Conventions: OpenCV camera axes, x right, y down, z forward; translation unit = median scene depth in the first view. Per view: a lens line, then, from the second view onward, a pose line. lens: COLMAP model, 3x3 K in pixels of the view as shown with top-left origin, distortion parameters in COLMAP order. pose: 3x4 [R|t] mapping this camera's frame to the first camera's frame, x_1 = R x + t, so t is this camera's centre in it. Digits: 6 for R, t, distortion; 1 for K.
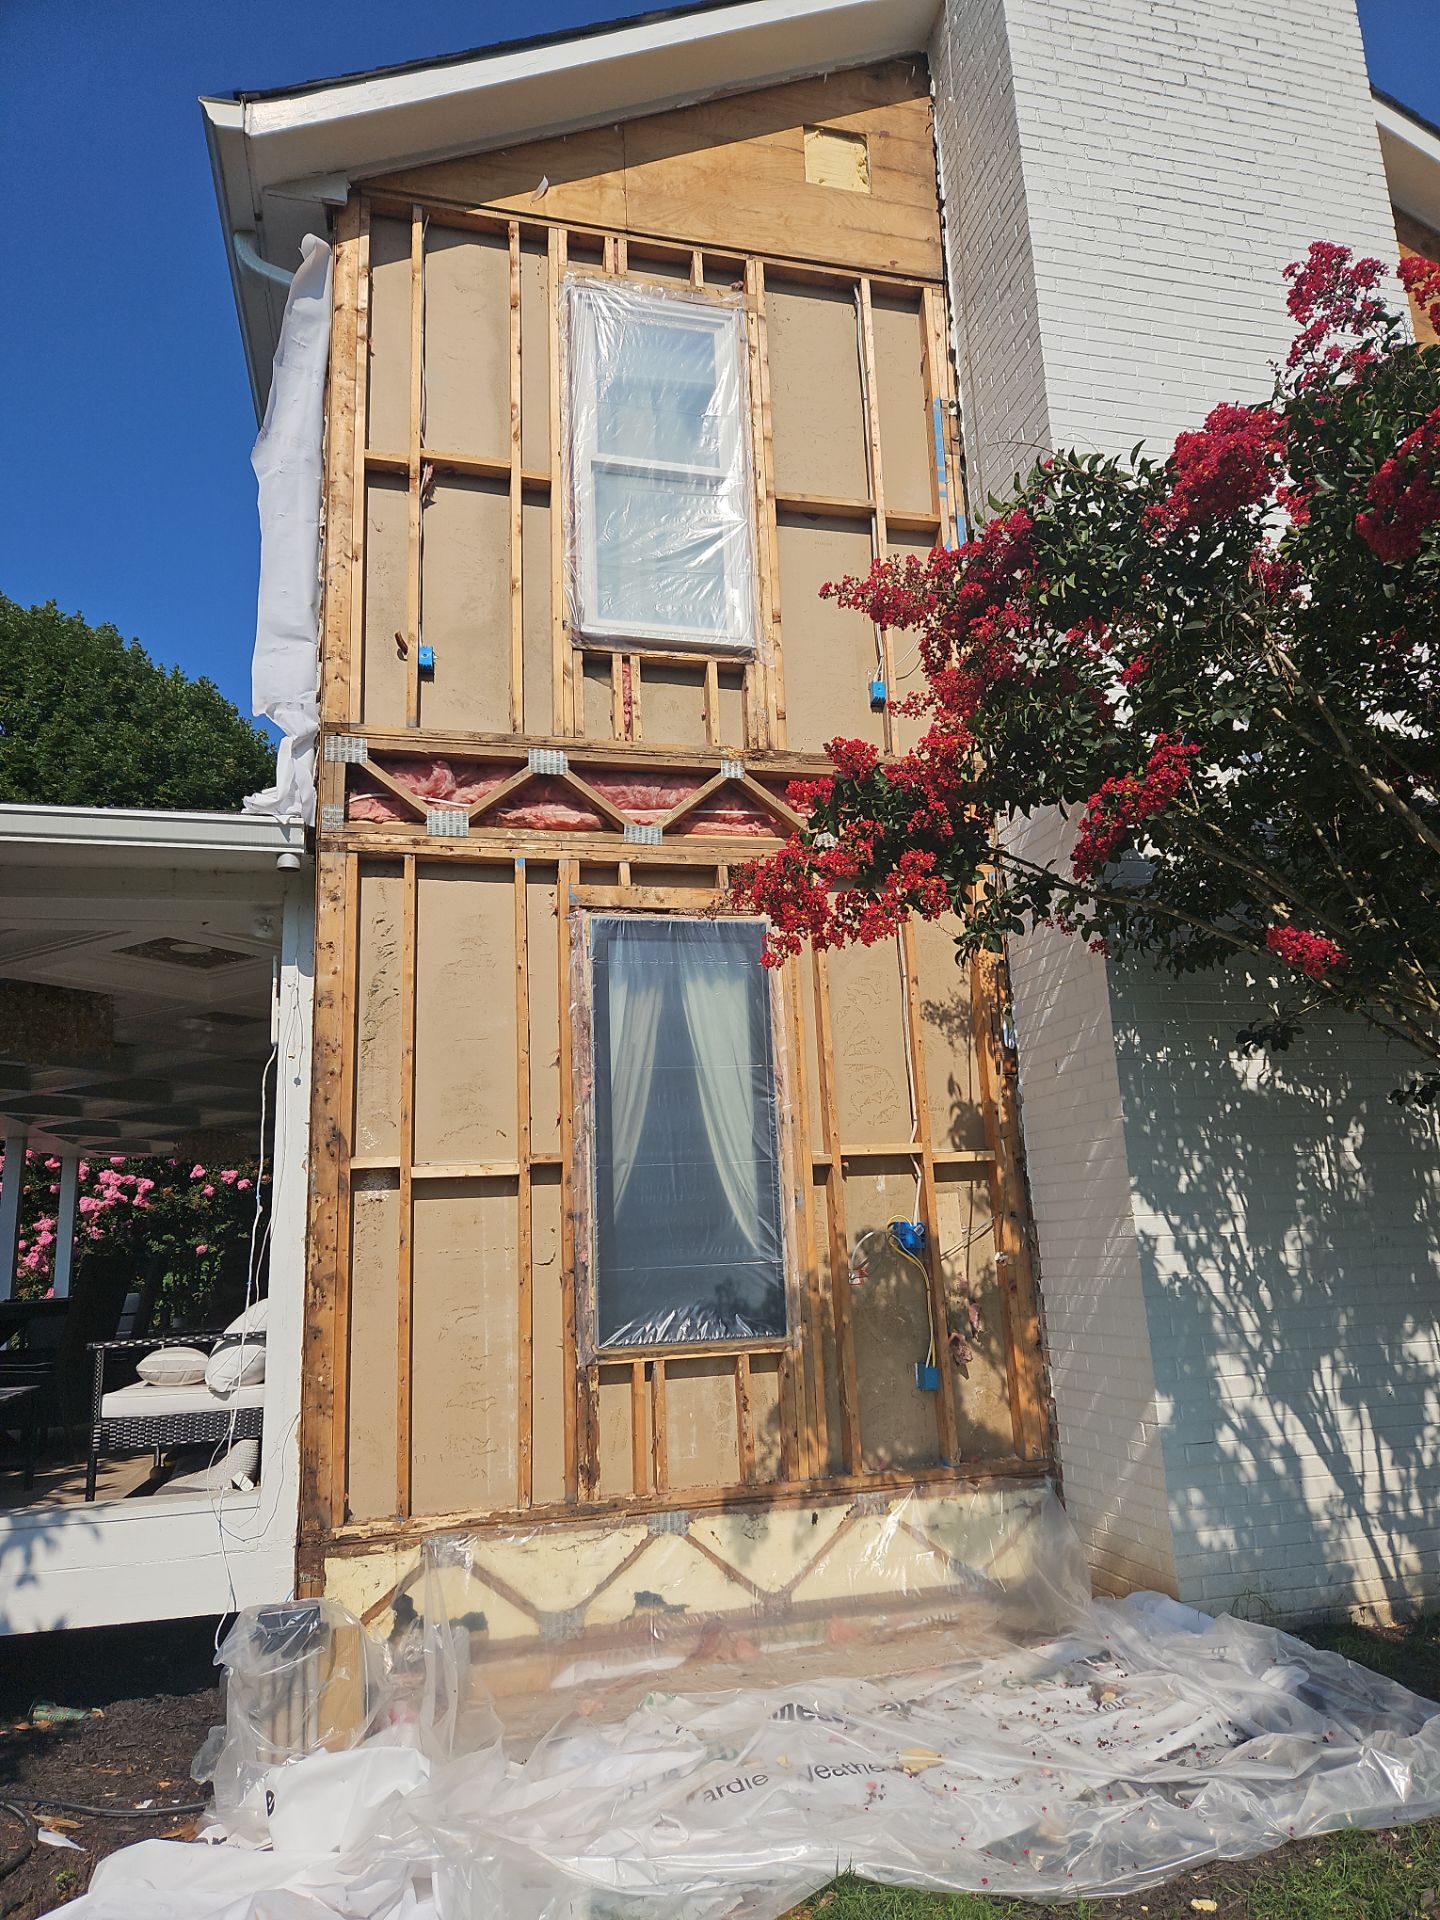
lens RADIAL K [[1362.4, 0, 739.8], [0, 1362.4, 957.2], [0, 0, 1]] dist [0.050744, -0.044626]
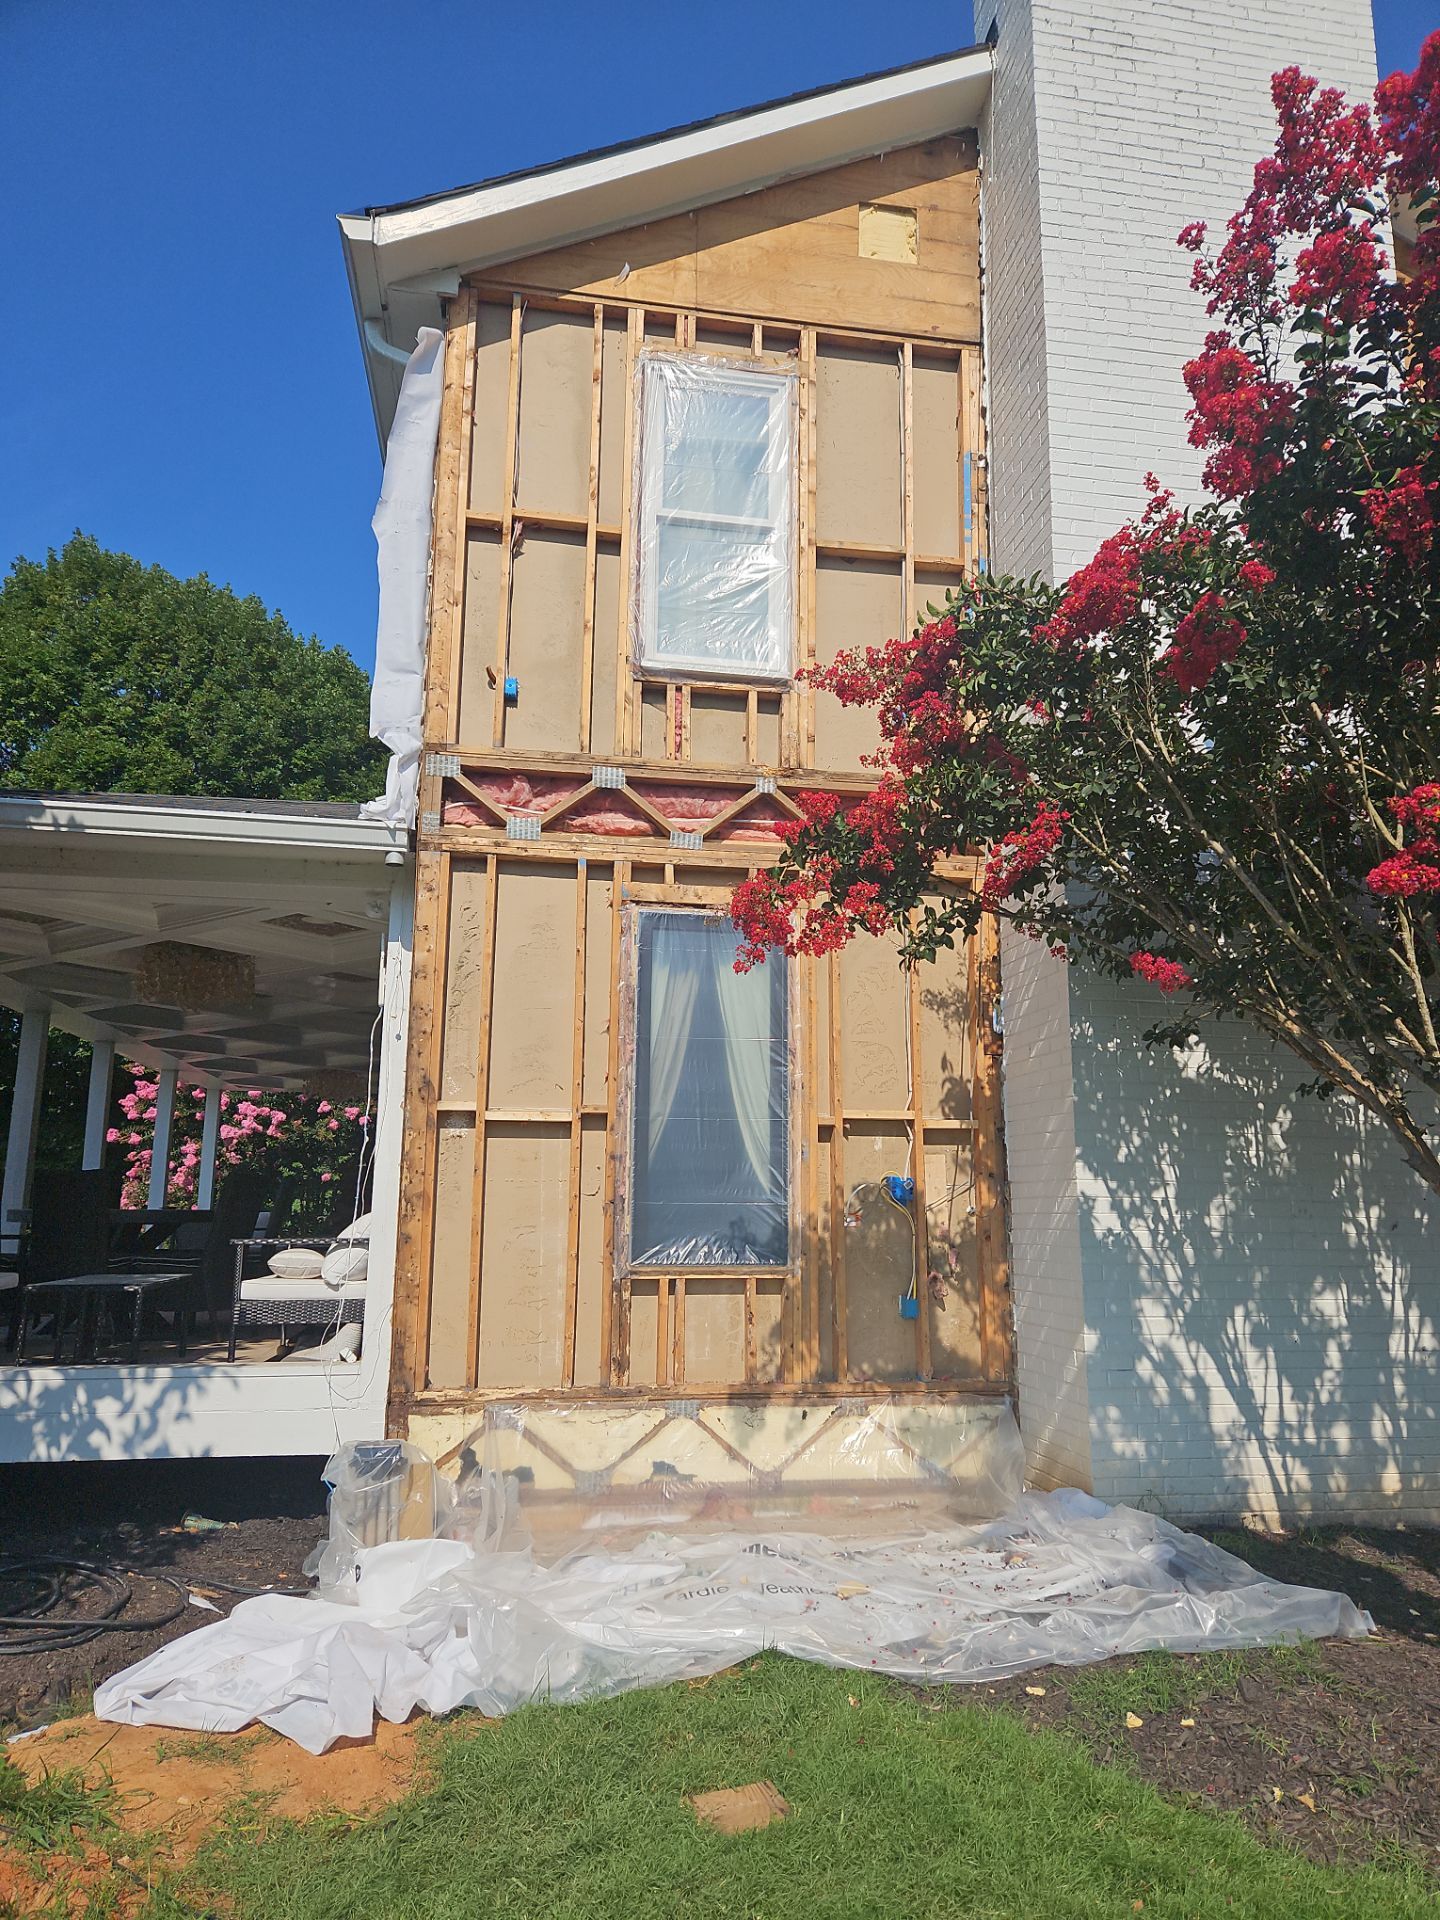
lens RADIAL K [[1362.4, 0, 717.5], [0, 1362.4, 966.8], [0, 0, 1]] dist [0.050744, -0.044626]
pose [[0.994466, 0.034903, -0.099087, 0.080354], [-0.031190, 0.998761, 0.038771, -0.028646], [0.100317, -0.035466, 0.994323, -0.185059]]
